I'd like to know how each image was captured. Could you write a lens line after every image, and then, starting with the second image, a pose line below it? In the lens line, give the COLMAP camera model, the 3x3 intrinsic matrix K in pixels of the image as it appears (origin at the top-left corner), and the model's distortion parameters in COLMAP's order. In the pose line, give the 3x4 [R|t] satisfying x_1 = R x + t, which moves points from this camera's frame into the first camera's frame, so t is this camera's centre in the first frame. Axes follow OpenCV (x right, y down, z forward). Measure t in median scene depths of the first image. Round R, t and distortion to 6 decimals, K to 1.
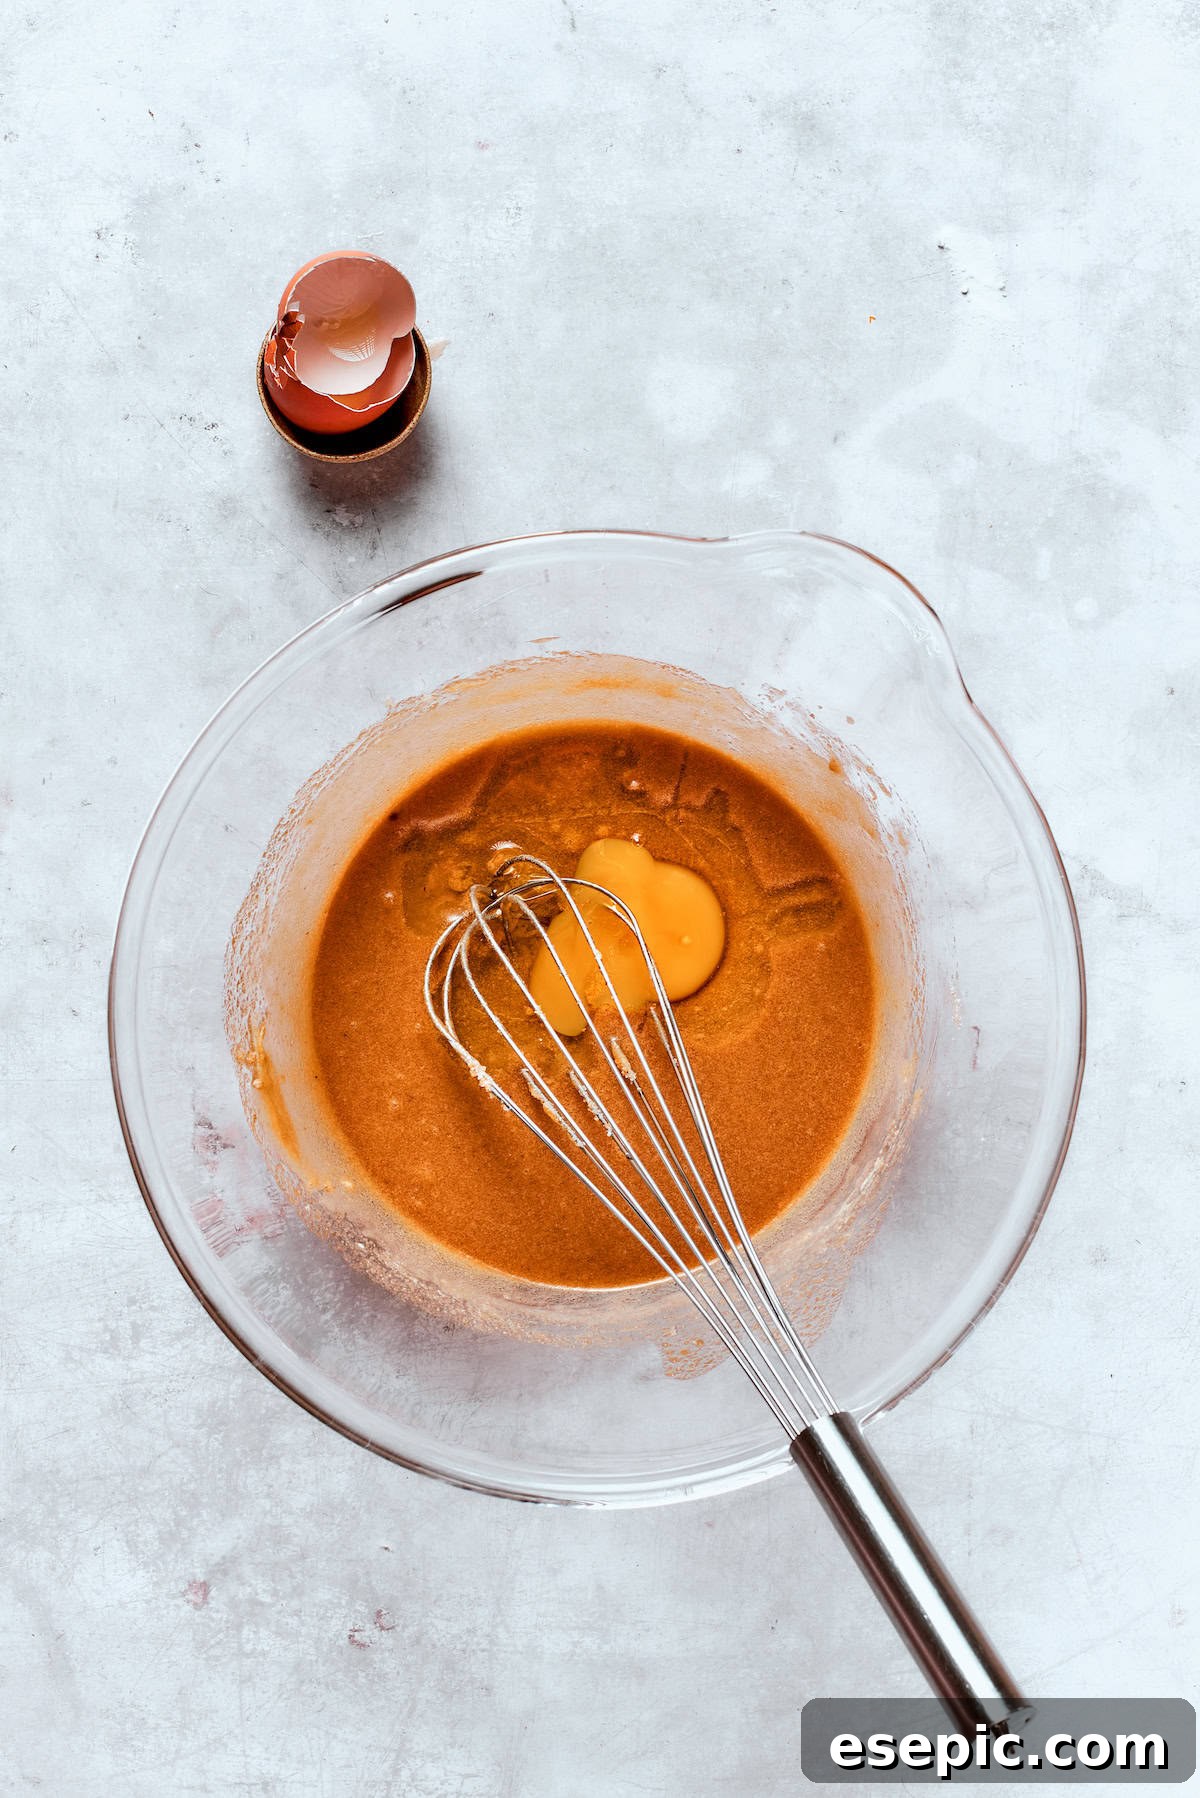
lens RADIAL K [[7612.8, 0, 598.1], [0, 7612.8, 901.4], [0, 0, 1]] dist [-1.273833, 0.000000]
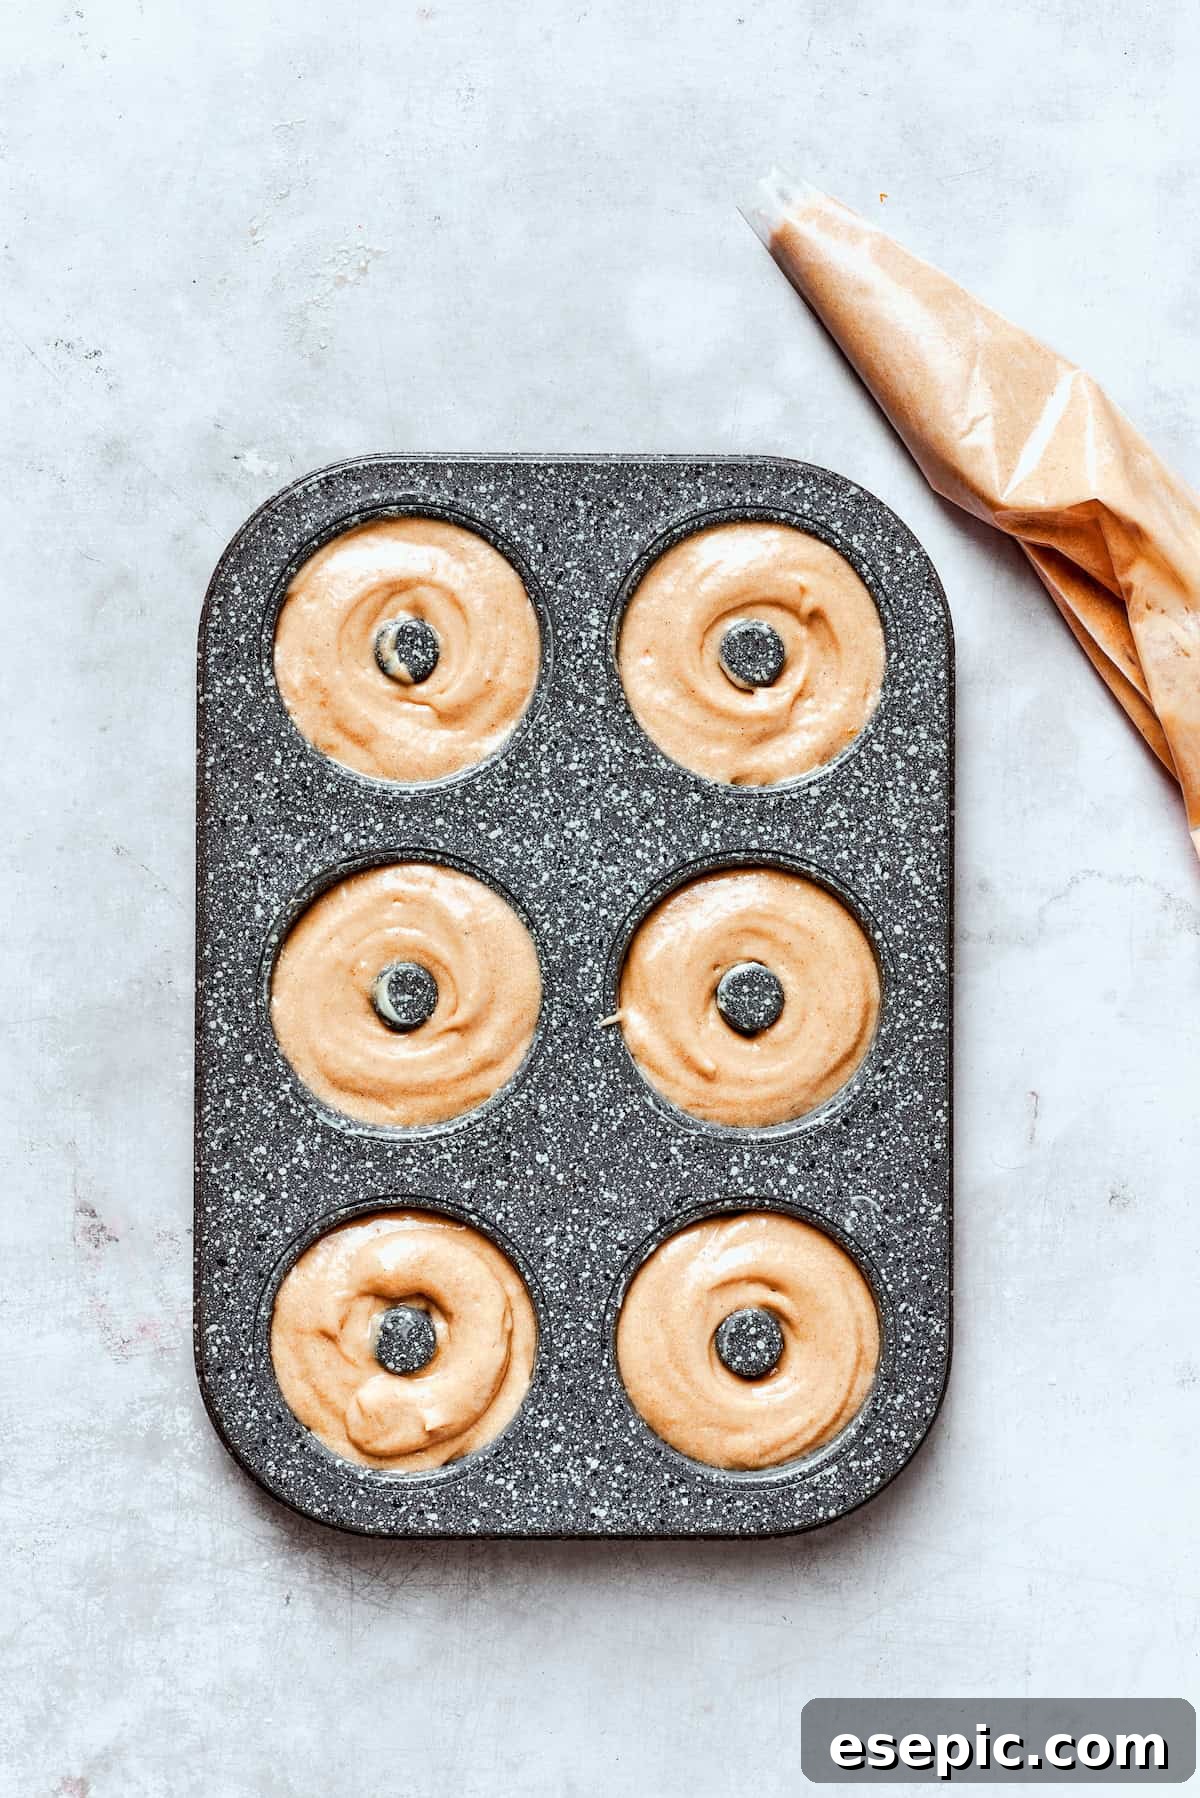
lens RADIAL K [[7612.8, 0, 607.2], [0, 7612.8, 930.2], [0, 0, 1]] dist [-1.273833, 0.000000]
pose [[0.999986, 0.000187, 0.005228, -0.000044], [-0.000182, 0.999999, -0.000995, 0.000013], [-0.005228, 0.000994, 0.999986, 0.190469]]
